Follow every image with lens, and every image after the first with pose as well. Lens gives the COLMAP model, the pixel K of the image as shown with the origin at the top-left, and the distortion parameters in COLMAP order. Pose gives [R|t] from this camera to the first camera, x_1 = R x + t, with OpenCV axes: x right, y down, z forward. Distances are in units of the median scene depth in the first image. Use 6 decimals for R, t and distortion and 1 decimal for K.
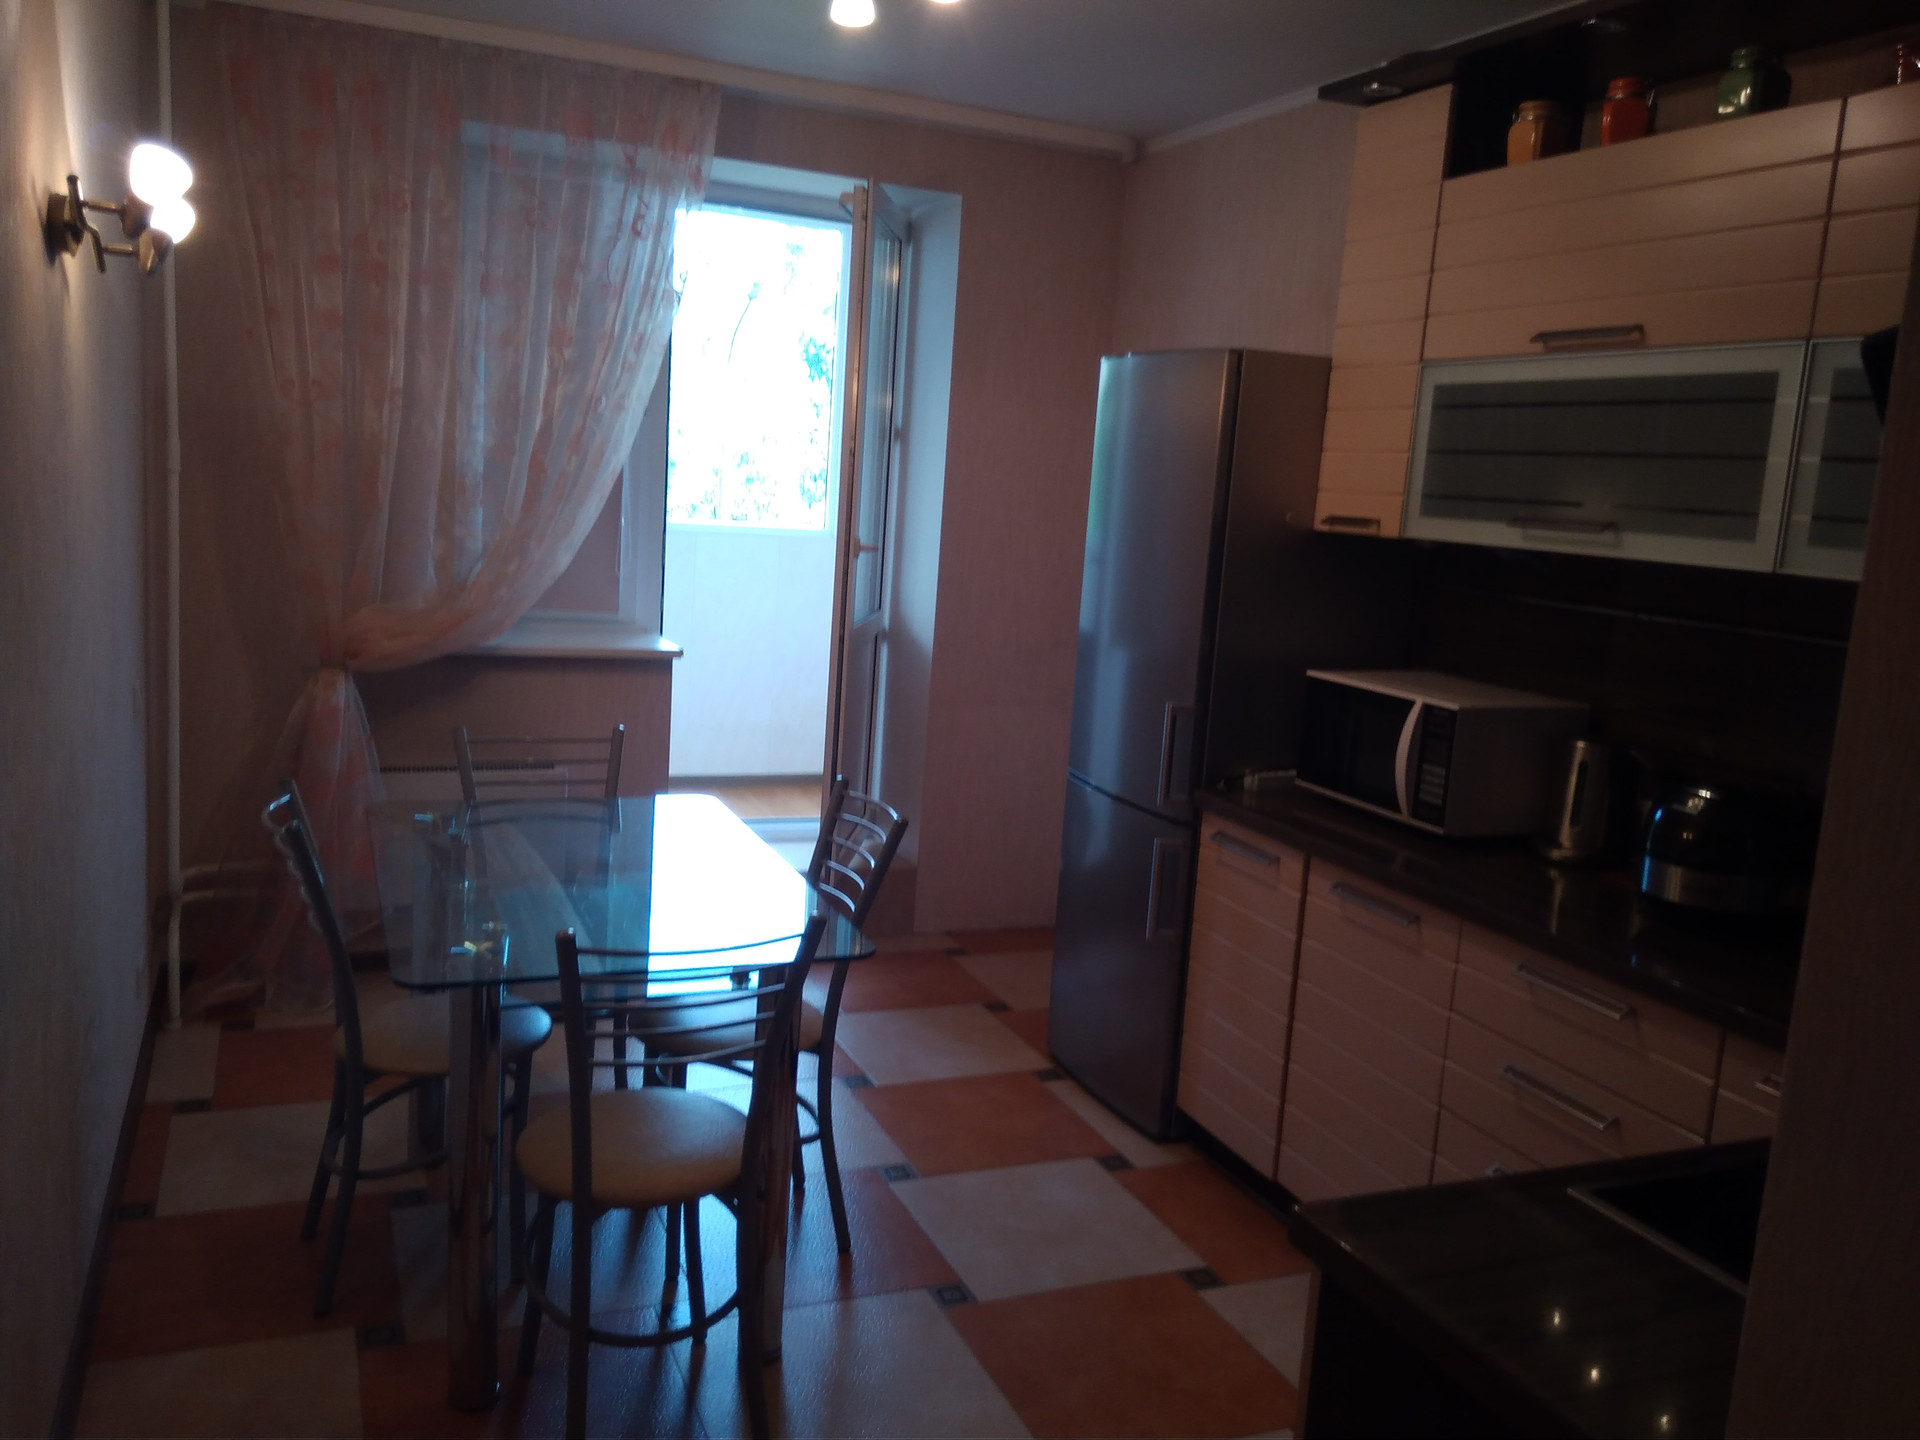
lens RADIAL K [[1552.9, 0, 914.1], [0, 1552.9, 707.2], [0, 0, 1]] dist [0.088090, -0.130509]
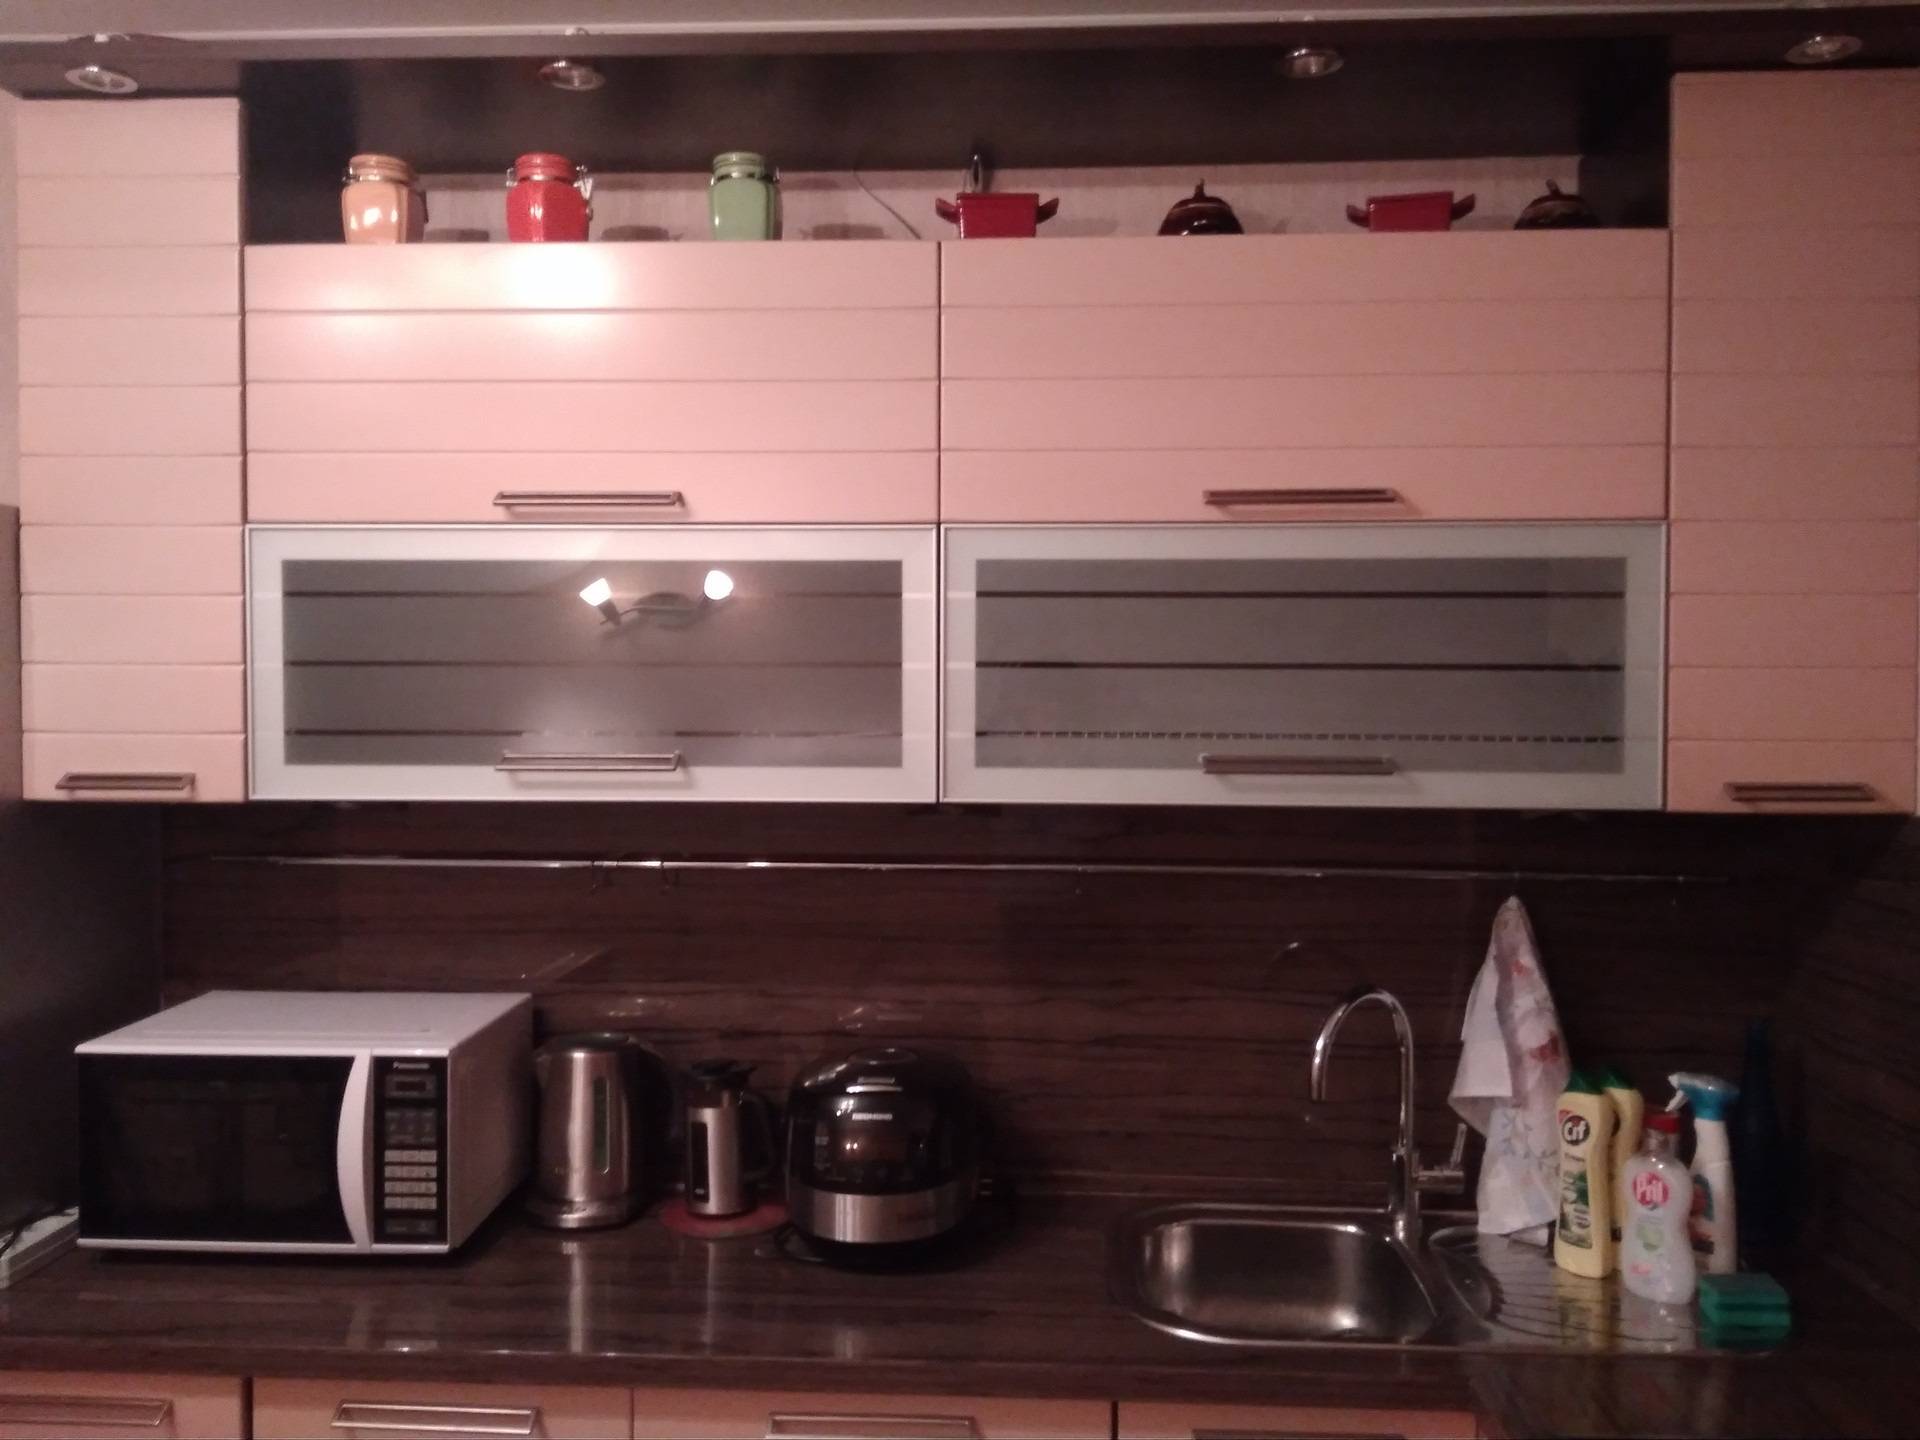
lens RADIAL K [[1562.2, 0, 949.1], [0, 1562.2, 712.2], [0, 0, 1]] dist [0.115758, -0.209986]
pose [[0.421207, -0.086403, 0.902839, -0.143778], [0.163452, 0.986384, 0.018142, -0.115570], [-0.892114, 0.139929, 0.429595, 0.506396]]
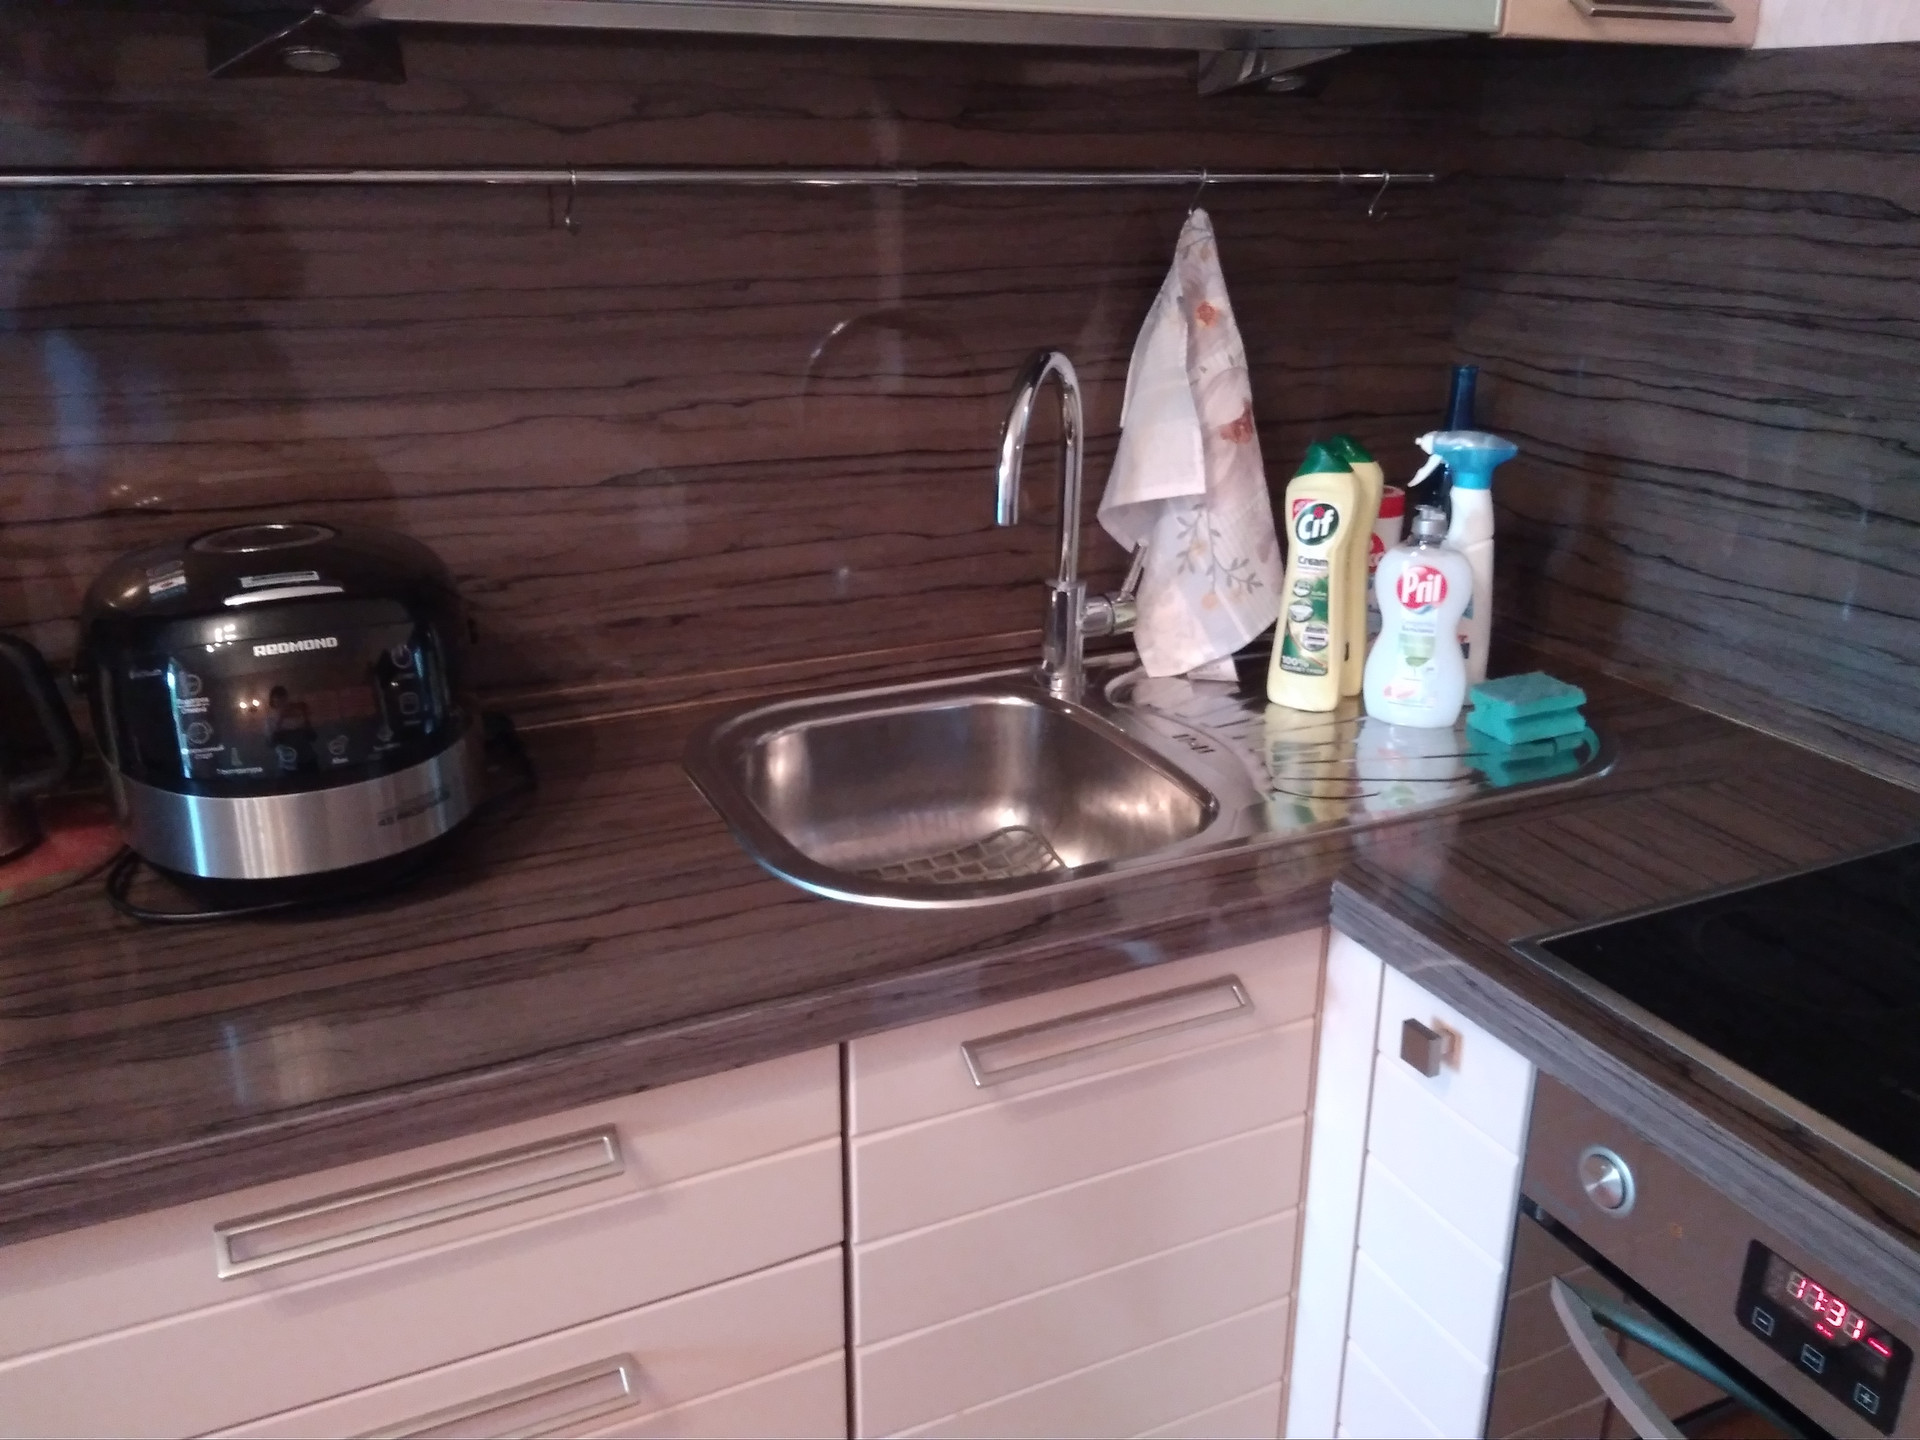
lens RADIAL K [[1562.2, 0, 949.1], [0, 1562.2, 712.2], [0, 0, 1]] dist [0.115758, -0.209986]
pose [[-0.062834, -0.404181, 0.912518, 0.092896], [0.141026, 0.901555, 0.409036, -0.049780], [-0.988010, 0.154390, 0.000351, 0.700936]]
